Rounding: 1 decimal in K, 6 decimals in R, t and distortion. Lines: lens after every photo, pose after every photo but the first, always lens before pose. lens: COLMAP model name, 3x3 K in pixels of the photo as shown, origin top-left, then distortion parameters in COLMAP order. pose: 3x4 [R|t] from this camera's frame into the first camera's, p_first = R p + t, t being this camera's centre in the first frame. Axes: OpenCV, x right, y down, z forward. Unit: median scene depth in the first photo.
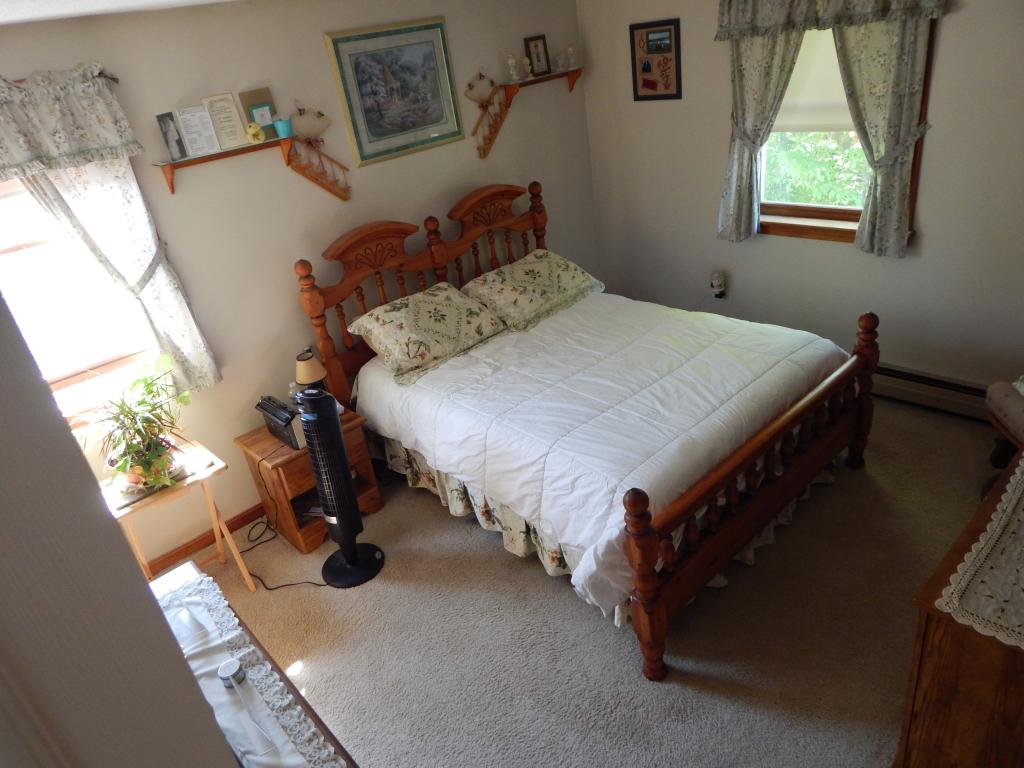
lens RADIAL K [[682.0, 0, 509.6], [0, 682.0, 378.7], [0, 0, 1]] dist [0.020109, -0.016461]
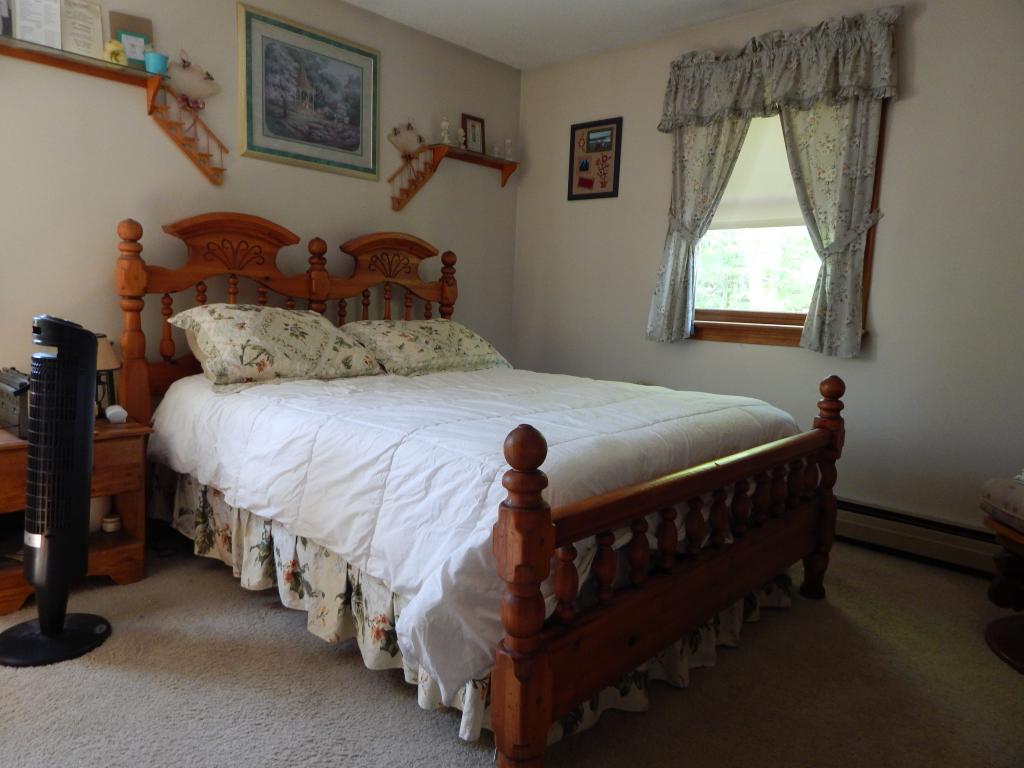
lens RADIAL K [[682.0, 0, 510.0], [0, 682.0, 389.5], [0, 0, 1]] dist [0.020109, -0.016461]
pose [[0.979385, 0.173651, 0.103197, 0.064758], [-0.127517, 0.927705, -0.350860, 0.215445], [-0.156663, 0.330468, 0.930724, 0.277105]]
